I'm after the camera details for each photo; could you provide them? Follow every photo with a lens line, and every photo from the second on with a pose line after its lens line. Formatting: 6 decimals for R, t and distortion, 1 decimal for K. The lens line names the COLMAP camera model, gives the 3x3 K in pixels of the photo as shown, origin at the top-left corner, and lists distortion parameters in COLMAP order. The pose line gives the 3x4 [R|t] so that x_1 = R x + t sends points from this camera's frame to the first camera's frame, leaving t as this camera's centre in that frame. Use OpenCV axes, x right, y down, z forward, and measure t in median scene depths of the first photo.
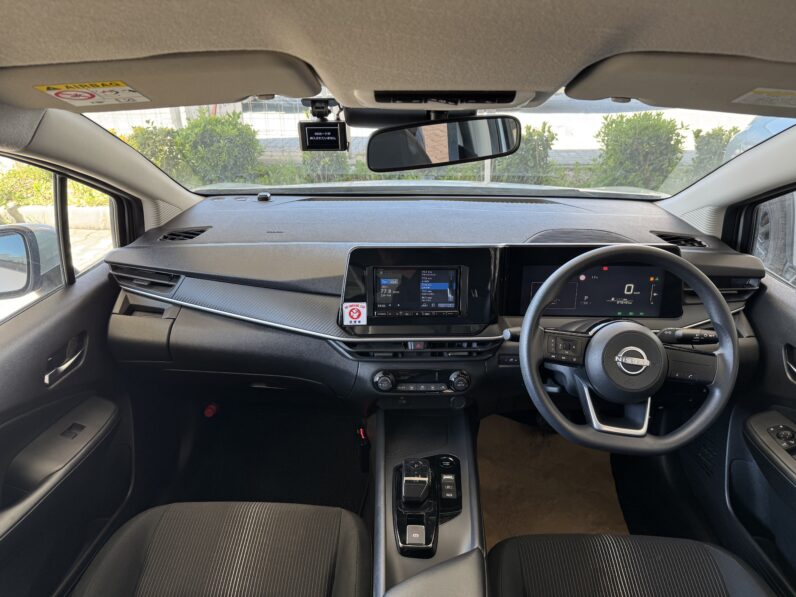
lens RADIAL K [[565.3, 0, 397.6], [0, 565.3, 299.4], [0, 0, 1]] dist [-0.002698, -0.011517]
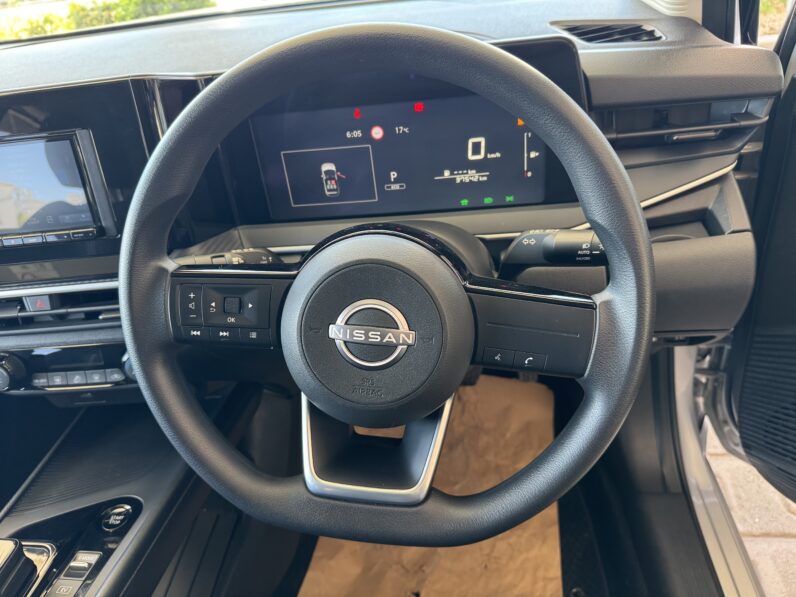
lens RADIAL K [[565.3, 0, 396.7], [0, 565.3, 319.9], [0, 0, 1]] dist [-0.002698, -0.011517]
pose [[0.992659, -0.063705, -0.102811, 0.405698], [0.085370, 0.971193, 0.222479, 0.010723], [0.085676, -0.229623, 0.969501, 0.533018]]
